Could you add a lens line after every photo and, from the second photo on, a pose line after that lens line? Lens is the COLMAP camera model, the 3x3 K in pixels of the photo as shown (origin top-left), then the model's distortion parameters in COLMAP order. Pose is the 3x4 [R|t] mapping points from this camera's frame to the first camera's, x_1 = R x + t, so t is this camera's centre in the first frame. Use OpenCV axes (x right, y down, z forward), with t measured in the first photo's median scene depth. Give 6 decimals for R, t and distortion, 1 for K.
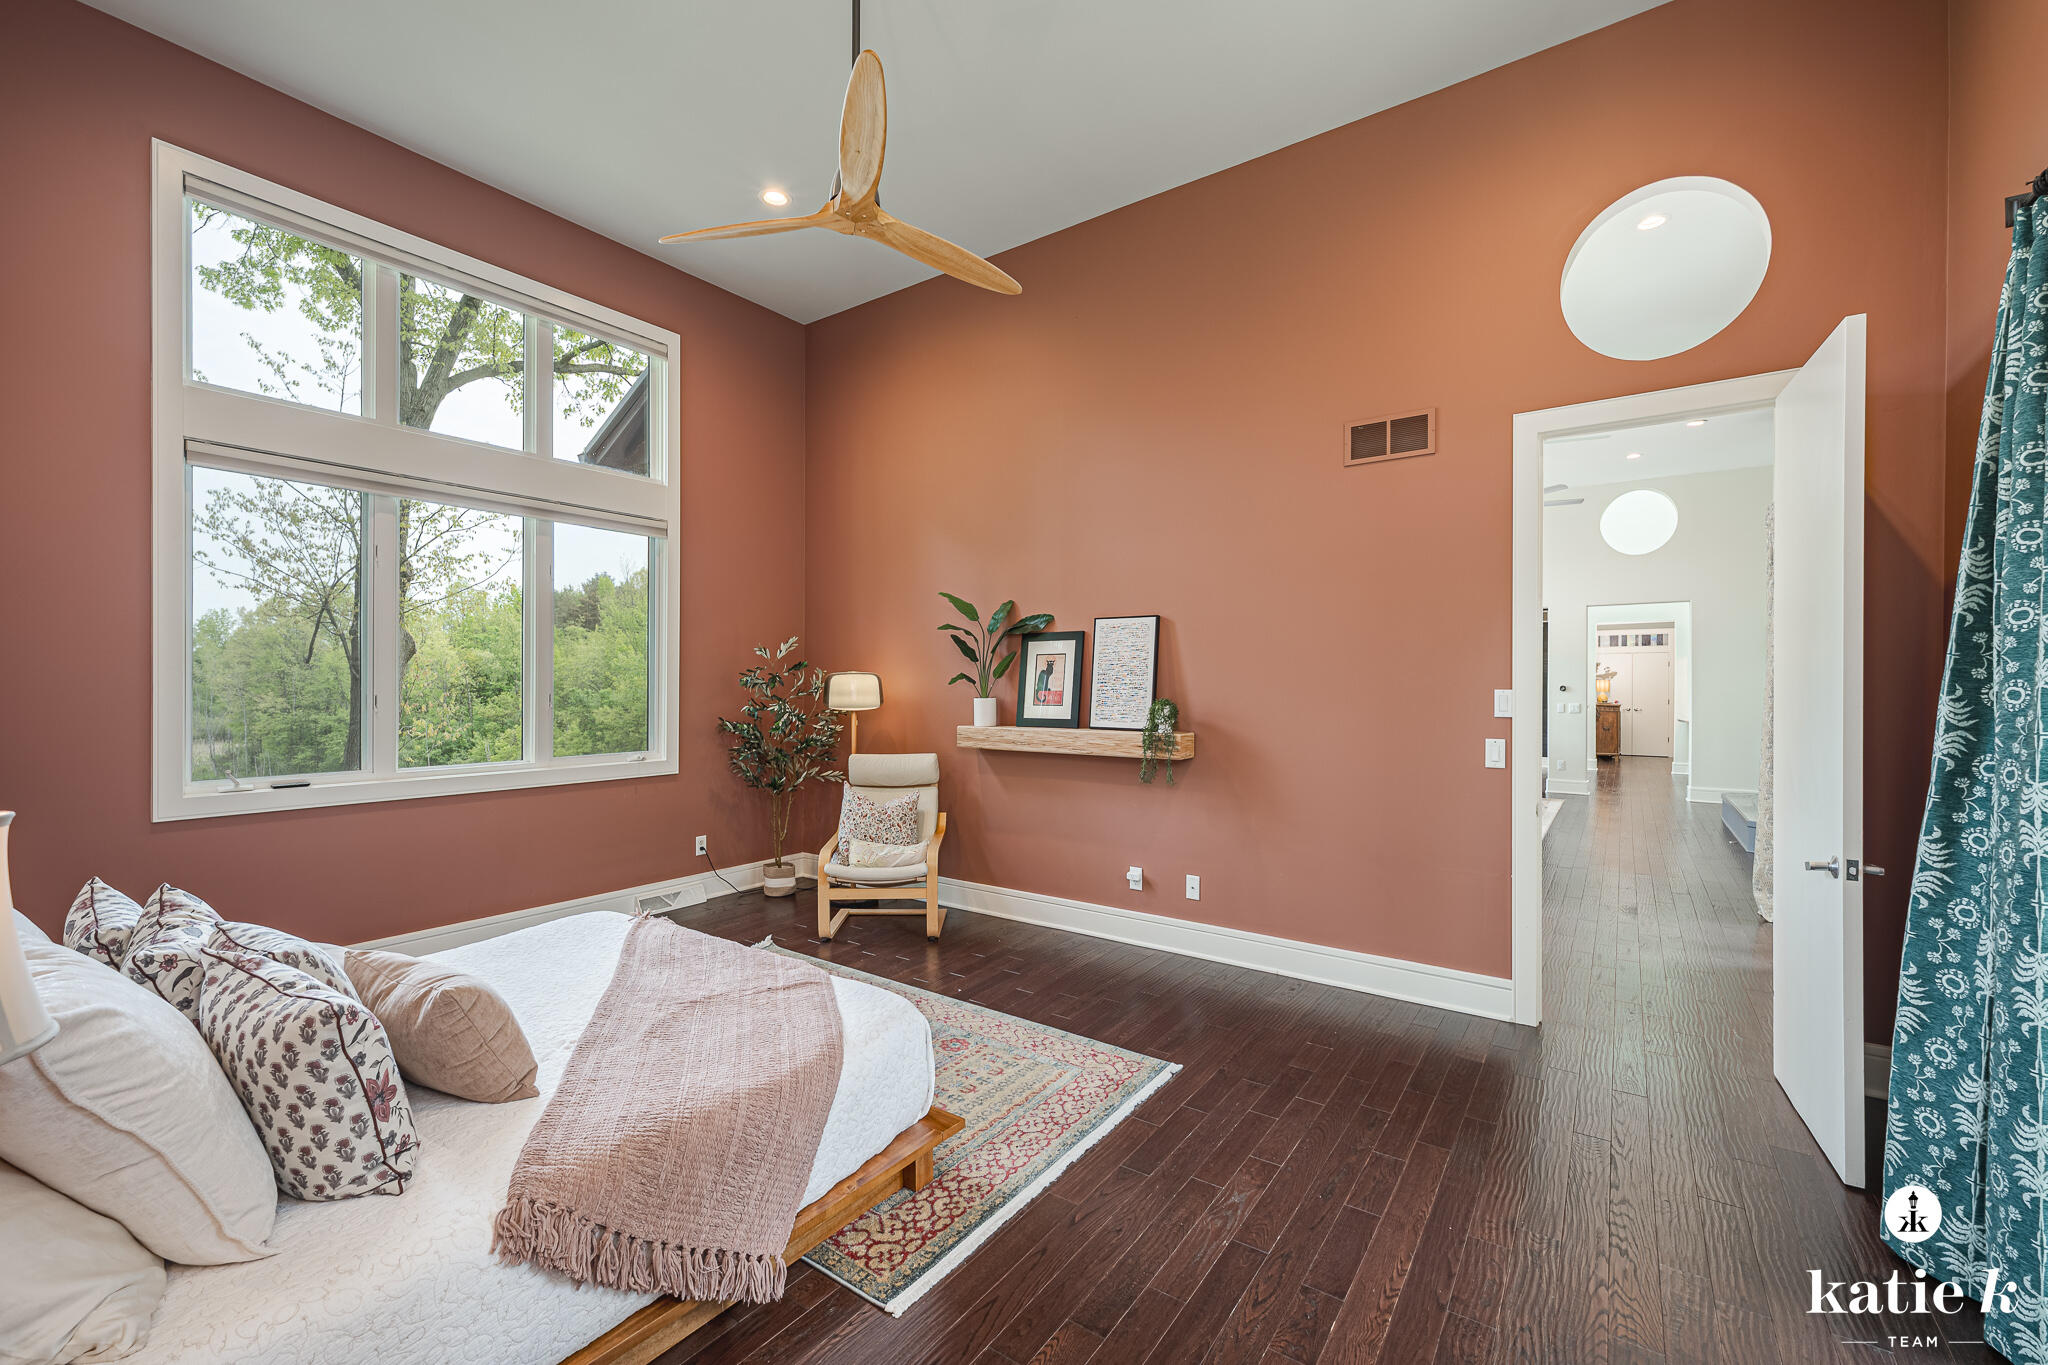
lens RADIAL K [[840.5, 0, 1022.4], [0, 840.5, 685.8], [0, 0, 1]] dist [-0.000537, 0.000003]
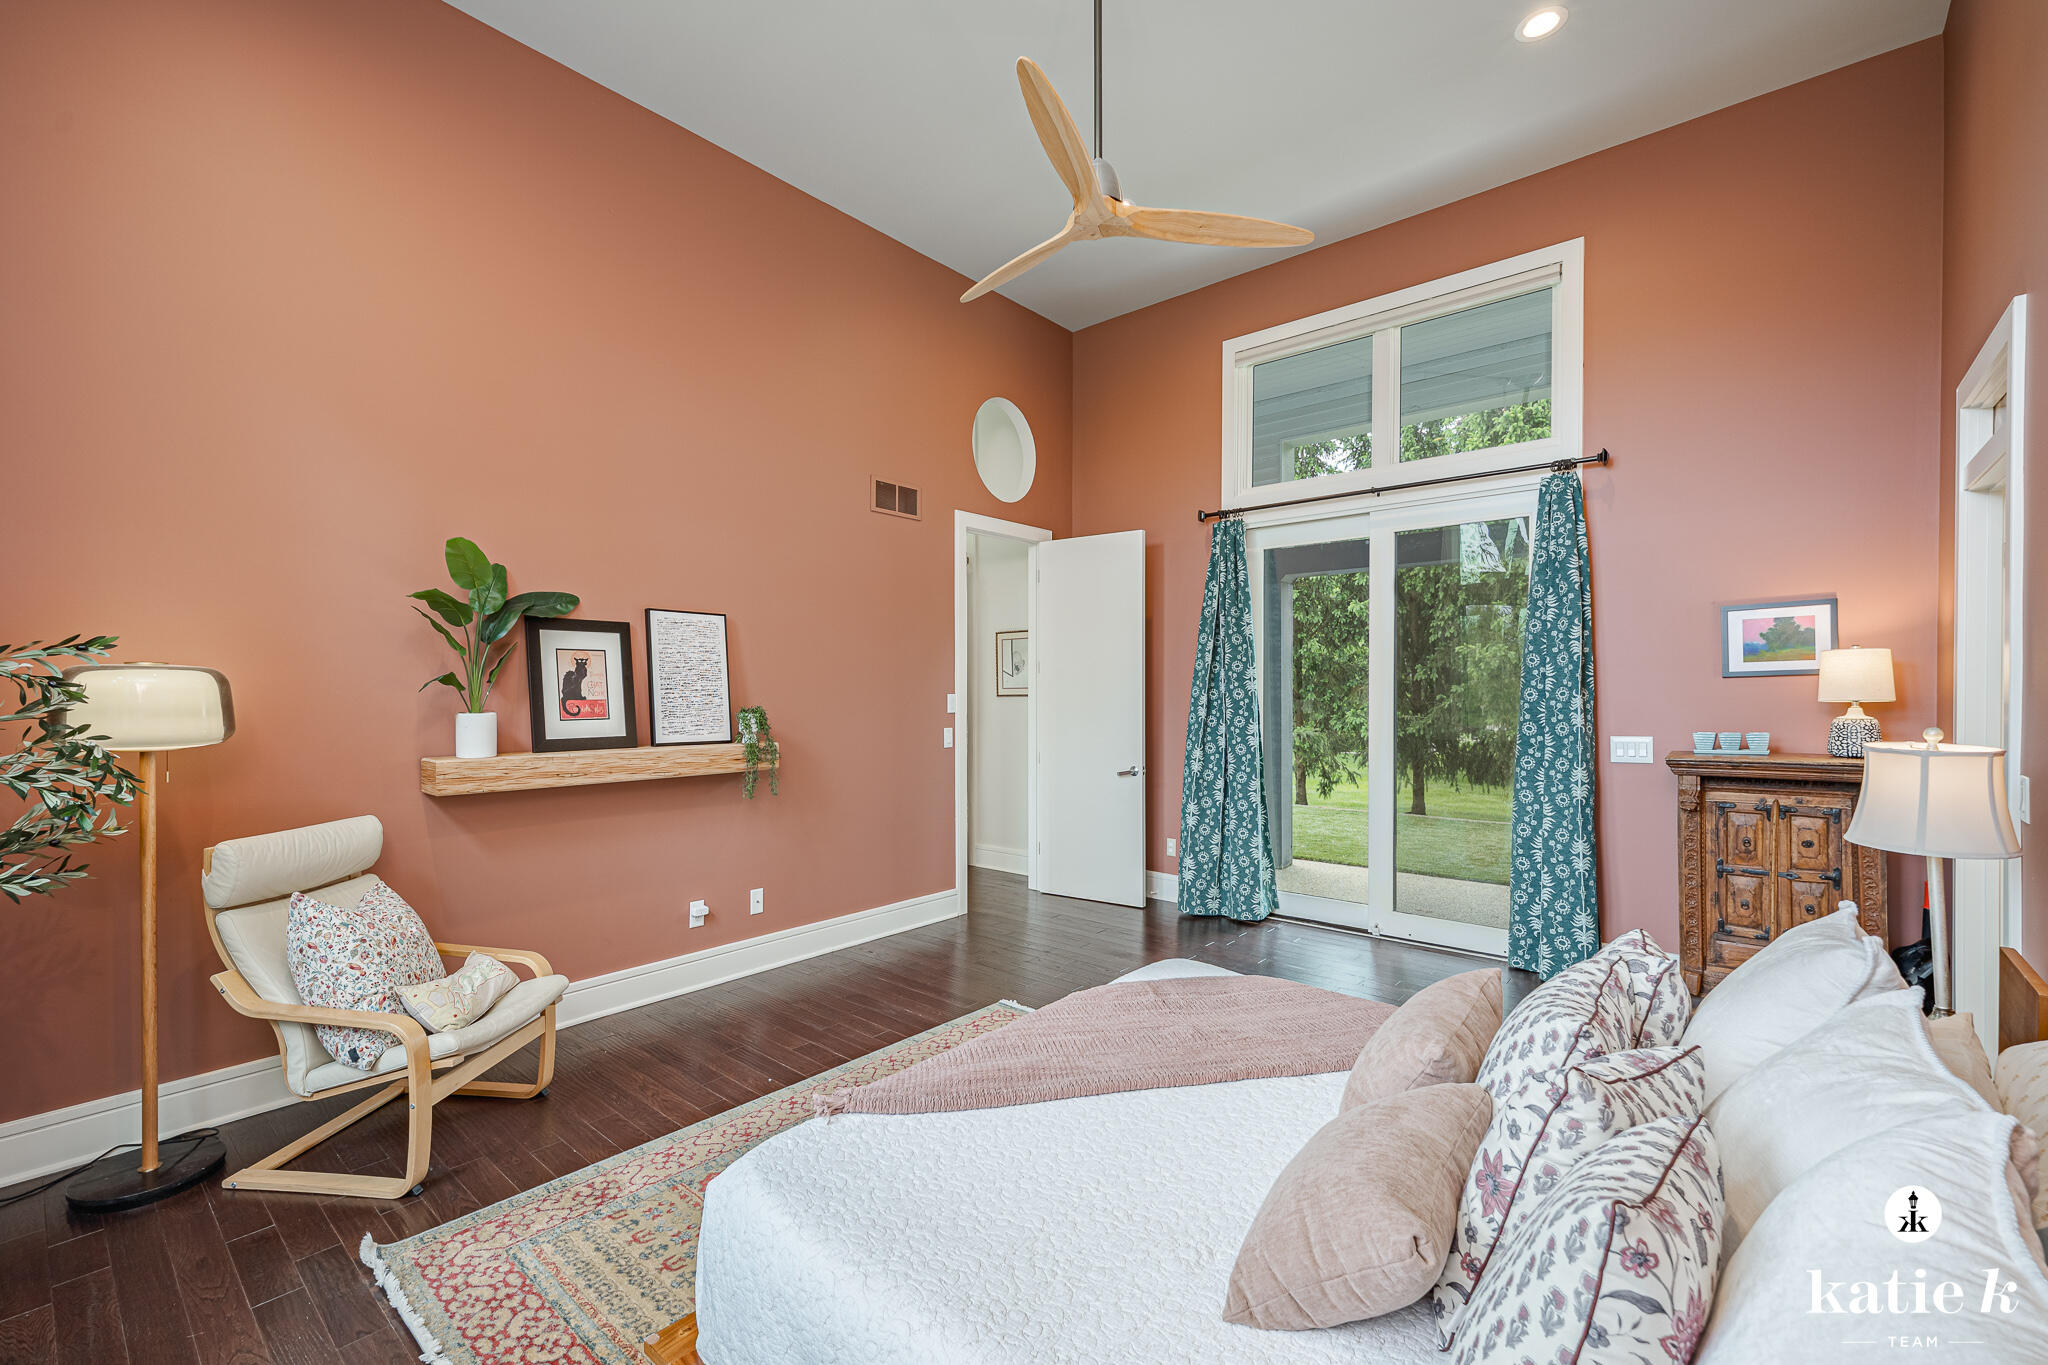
lens RADIAL K [[840.5, 0, 1044.3], [0, 840.5, 695.3], [0, 0, 1]] dist [-0.000537, 0.000003]
pose [[0.076282, -0.005677, 0.997070, -0.668820], [0.003730, 0.999978, 0.005408, -0.000430], [-0.997079, 0.003306, 0.076302, 0.545781]]
